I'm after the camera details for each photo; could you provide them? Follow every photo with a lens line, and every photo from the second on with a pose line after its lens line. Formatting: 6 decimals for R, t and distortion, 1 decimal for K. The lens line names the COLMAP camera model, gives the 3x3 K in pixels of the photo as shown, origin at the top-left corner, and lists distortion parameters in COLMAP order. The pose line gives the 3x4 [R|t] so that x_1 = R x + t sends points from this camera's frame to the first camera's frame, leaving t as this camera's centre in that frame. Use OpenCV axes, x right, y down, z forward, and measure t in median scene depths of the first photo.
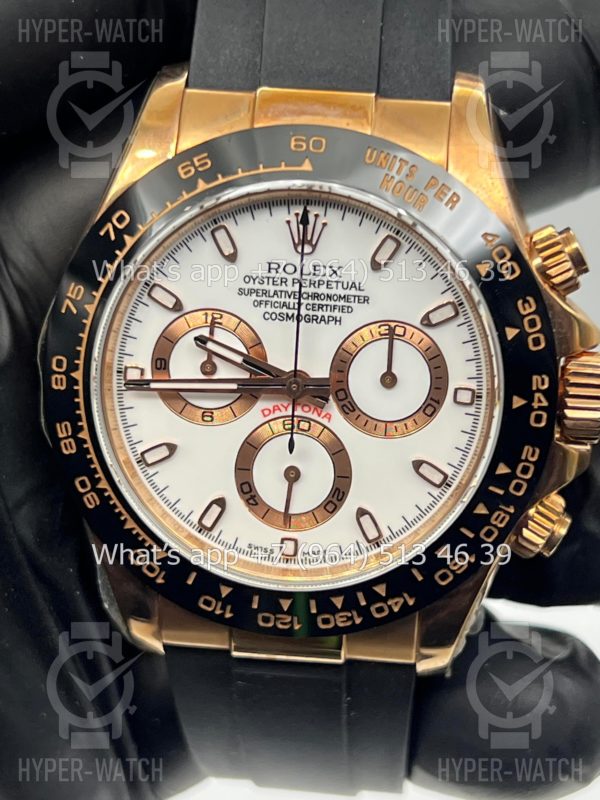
lens RADIAL K [[1795.4, 0, 300.0], [0, 1795.4, 400.0], [0, 0, 1]] dist [0.069591, 0.109735]
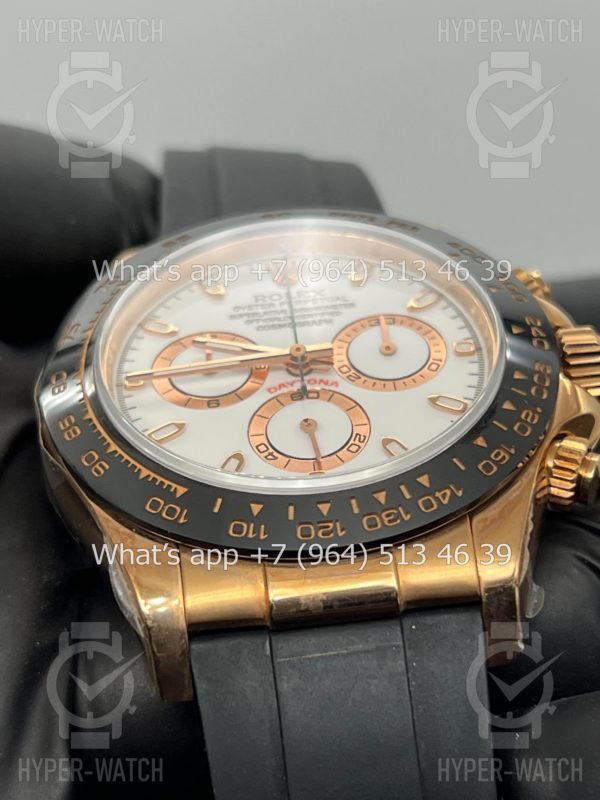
lens RADIAL K [[1848.2, 0, 300.0], [0, 1848.2, 400.0], [0, 0, 1]] dist [-0.019617, -0.202944]
pose [[0.986722, -0.061810, 0.150199, -0.157551], [0.158421, 0.570200, -0.806086, 0.834839], [-0.035819, 0.819177, 0.572421, 0.425610]]
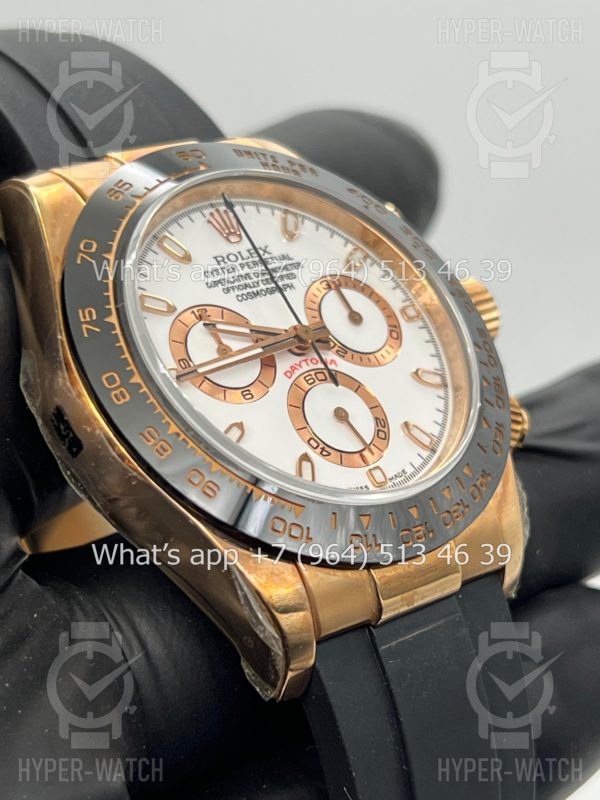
lens RADIAL K [[1848.2, 0, 300.0], [0, 1848.2, 400.0], [0, 0, 1]] dist [-0.019617, -0.202944]
pose [[0.658207, -0.200570, 0.725628, -0.777771], [0.586877, 0.740400, -0.327695, 0.364865], [-0.471529, 0.641545, 0.605046, 0.378154]]
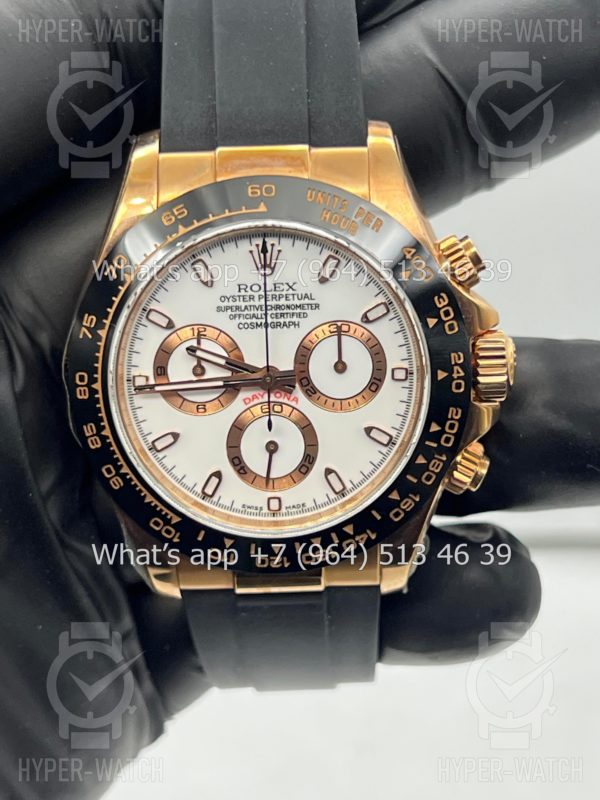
lens RADIAL K [[1848.2, 0, 300.0], [0, 1848.2, 400.0], [0, 0, 1]] dist [-0.019617, -0.202944]
pose [[0.993643, -0.096054, 0.058718, -0.058886], [0.094700, 0.995181, 0.025429, -0.023811], [-0.060878, -0.019707, 0.997951, -0.317045]]
